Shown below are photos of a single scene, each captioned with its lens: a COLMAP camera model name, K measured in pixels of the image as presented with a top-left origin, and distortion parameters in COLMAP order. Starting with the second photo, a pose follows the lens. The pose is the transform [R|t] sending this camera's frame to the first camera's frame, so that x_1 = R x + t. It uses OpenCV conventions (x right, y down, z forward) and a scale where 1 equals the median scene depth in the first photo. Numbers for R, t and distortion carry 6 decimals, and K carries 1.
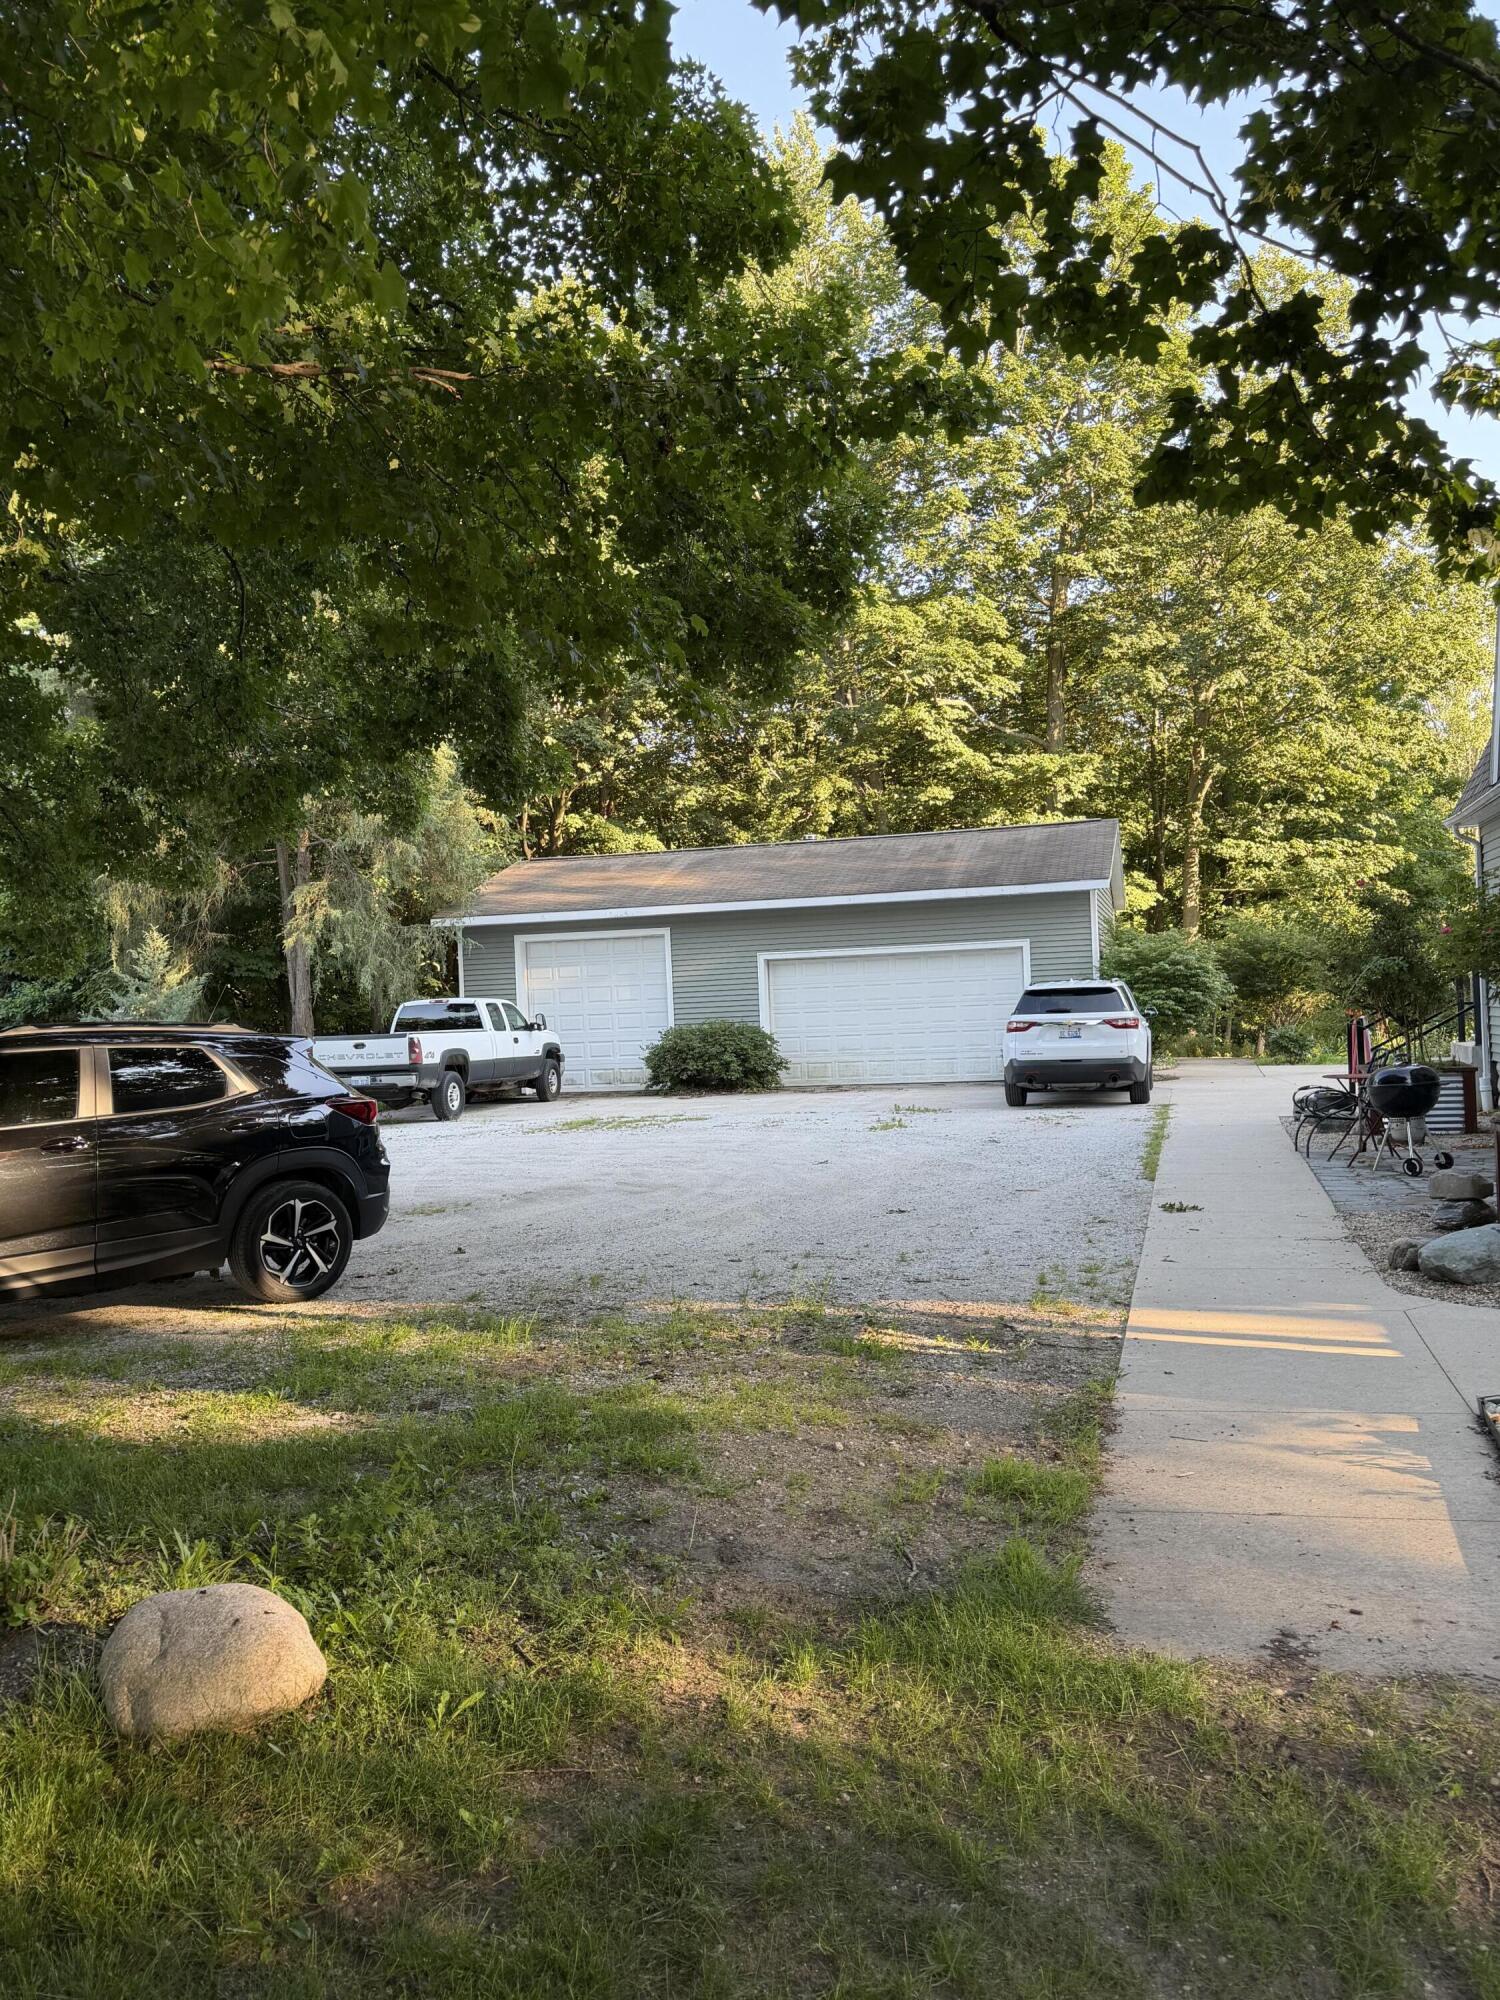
lens RADIAL K [[1561.2, 0, 750.0], [0, 1561.2, 1000.0], [0, 0, 1]] dist [0.067640, -0.000217]
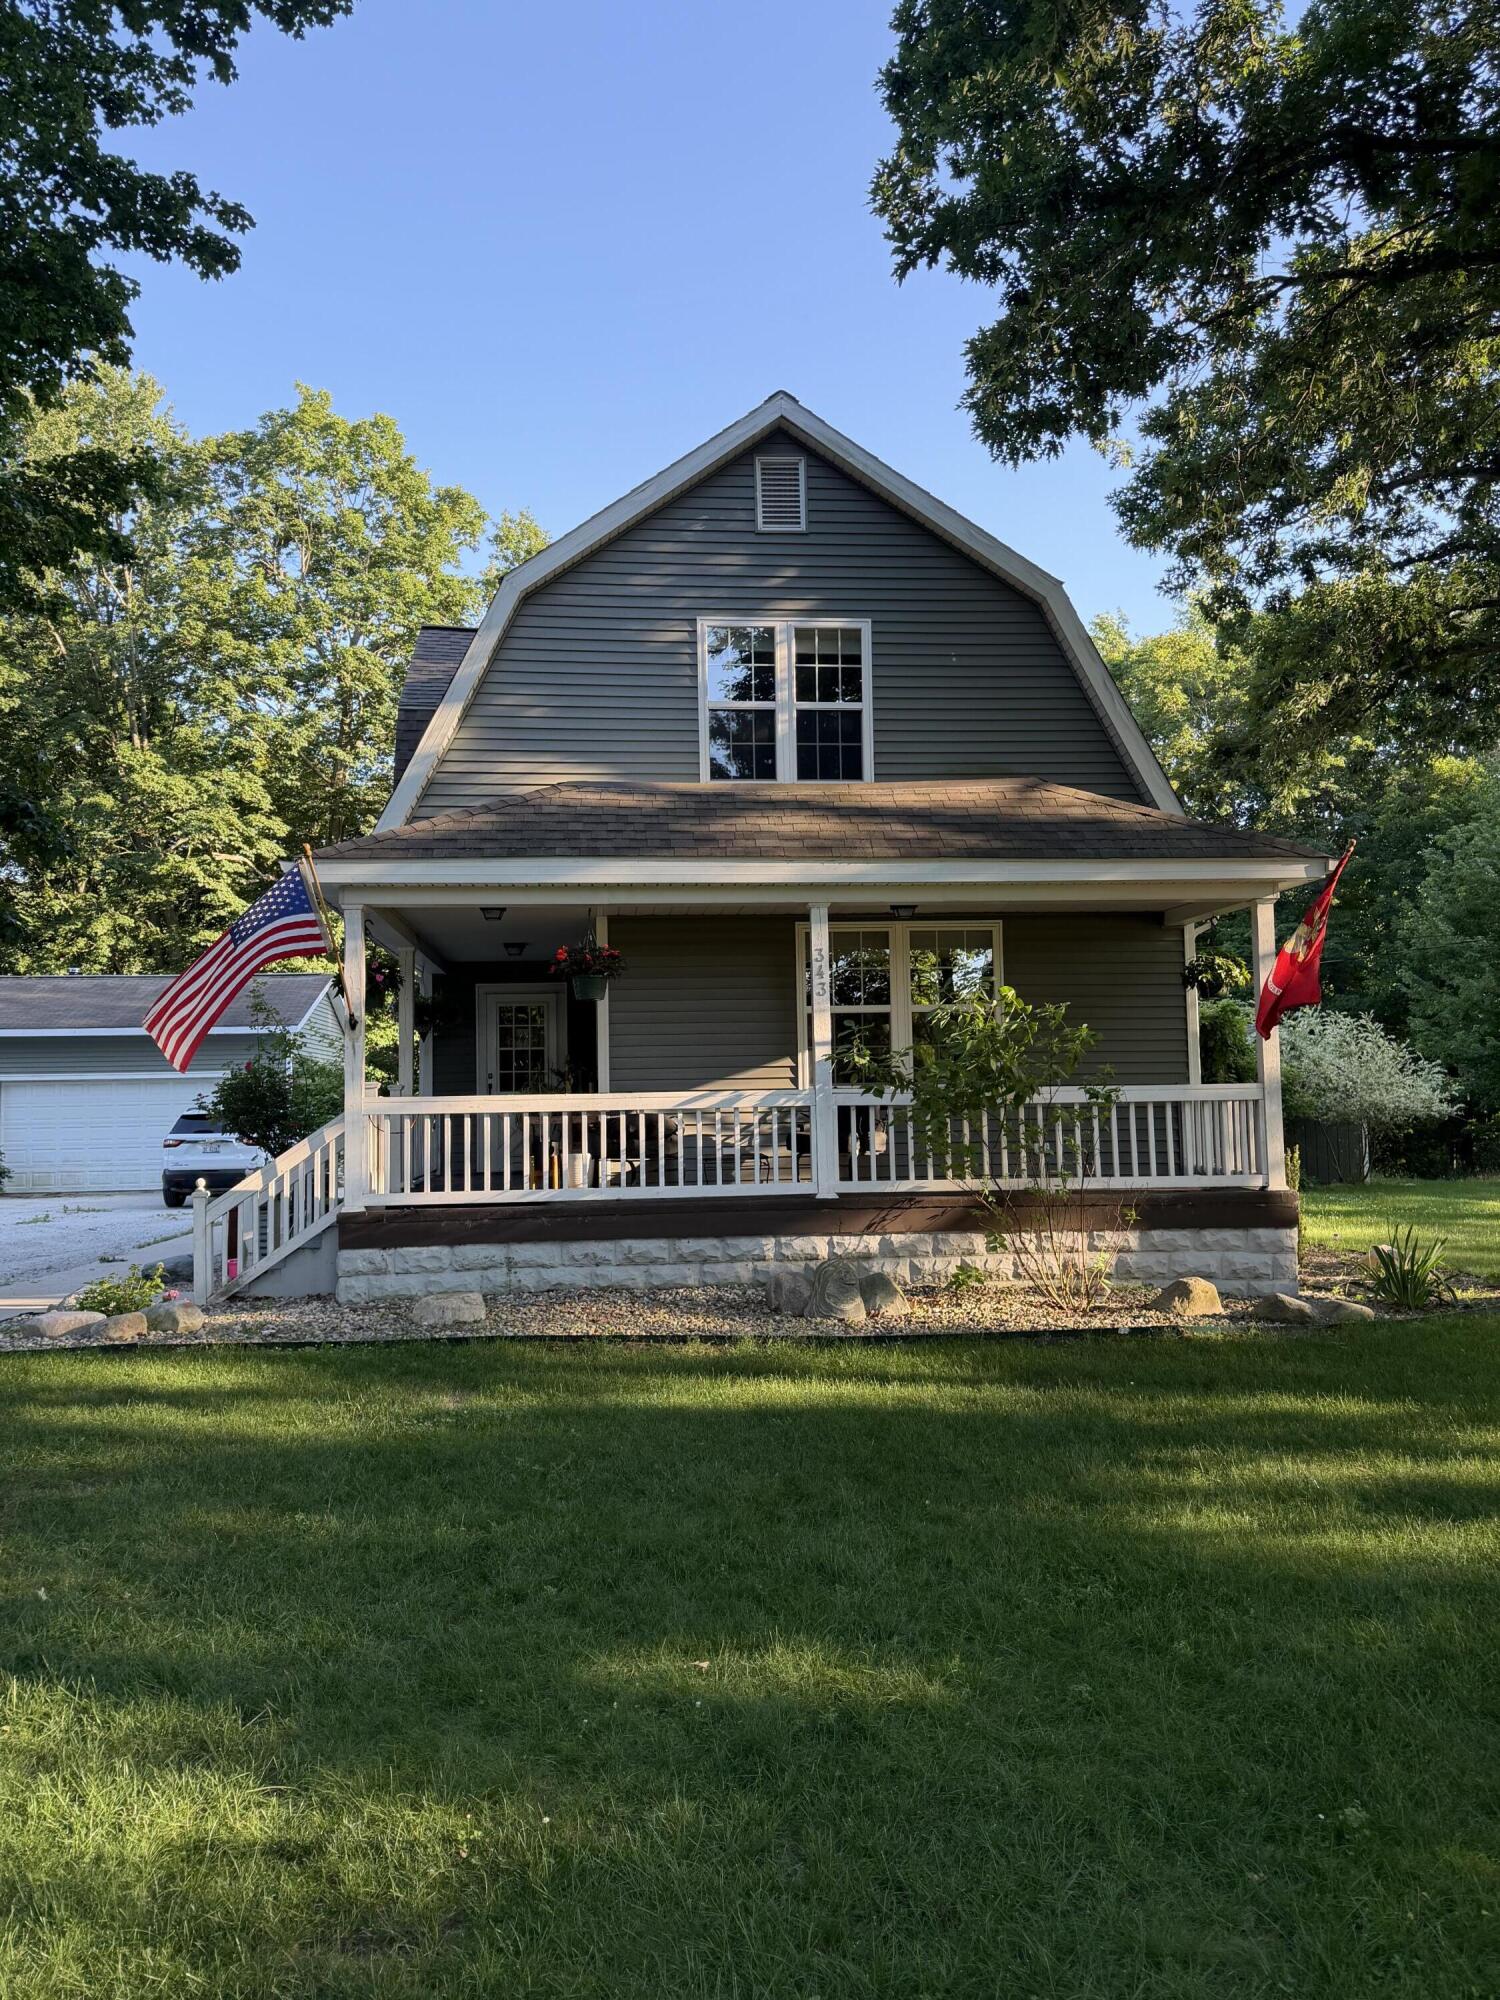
lens RADIAL K [[1561.2, 0, 750.0], [0, 1561.2, 1000.0], [0, 0, 1]] dist [0.067640, -0.000217]
pose [[0.934661, 0.047713, 0.352325, 0.090637], [-0.022380, 0.996885, -0.075629, -0.007762], [-0.354836, 0.062803, 0.932817, -0.222870]]
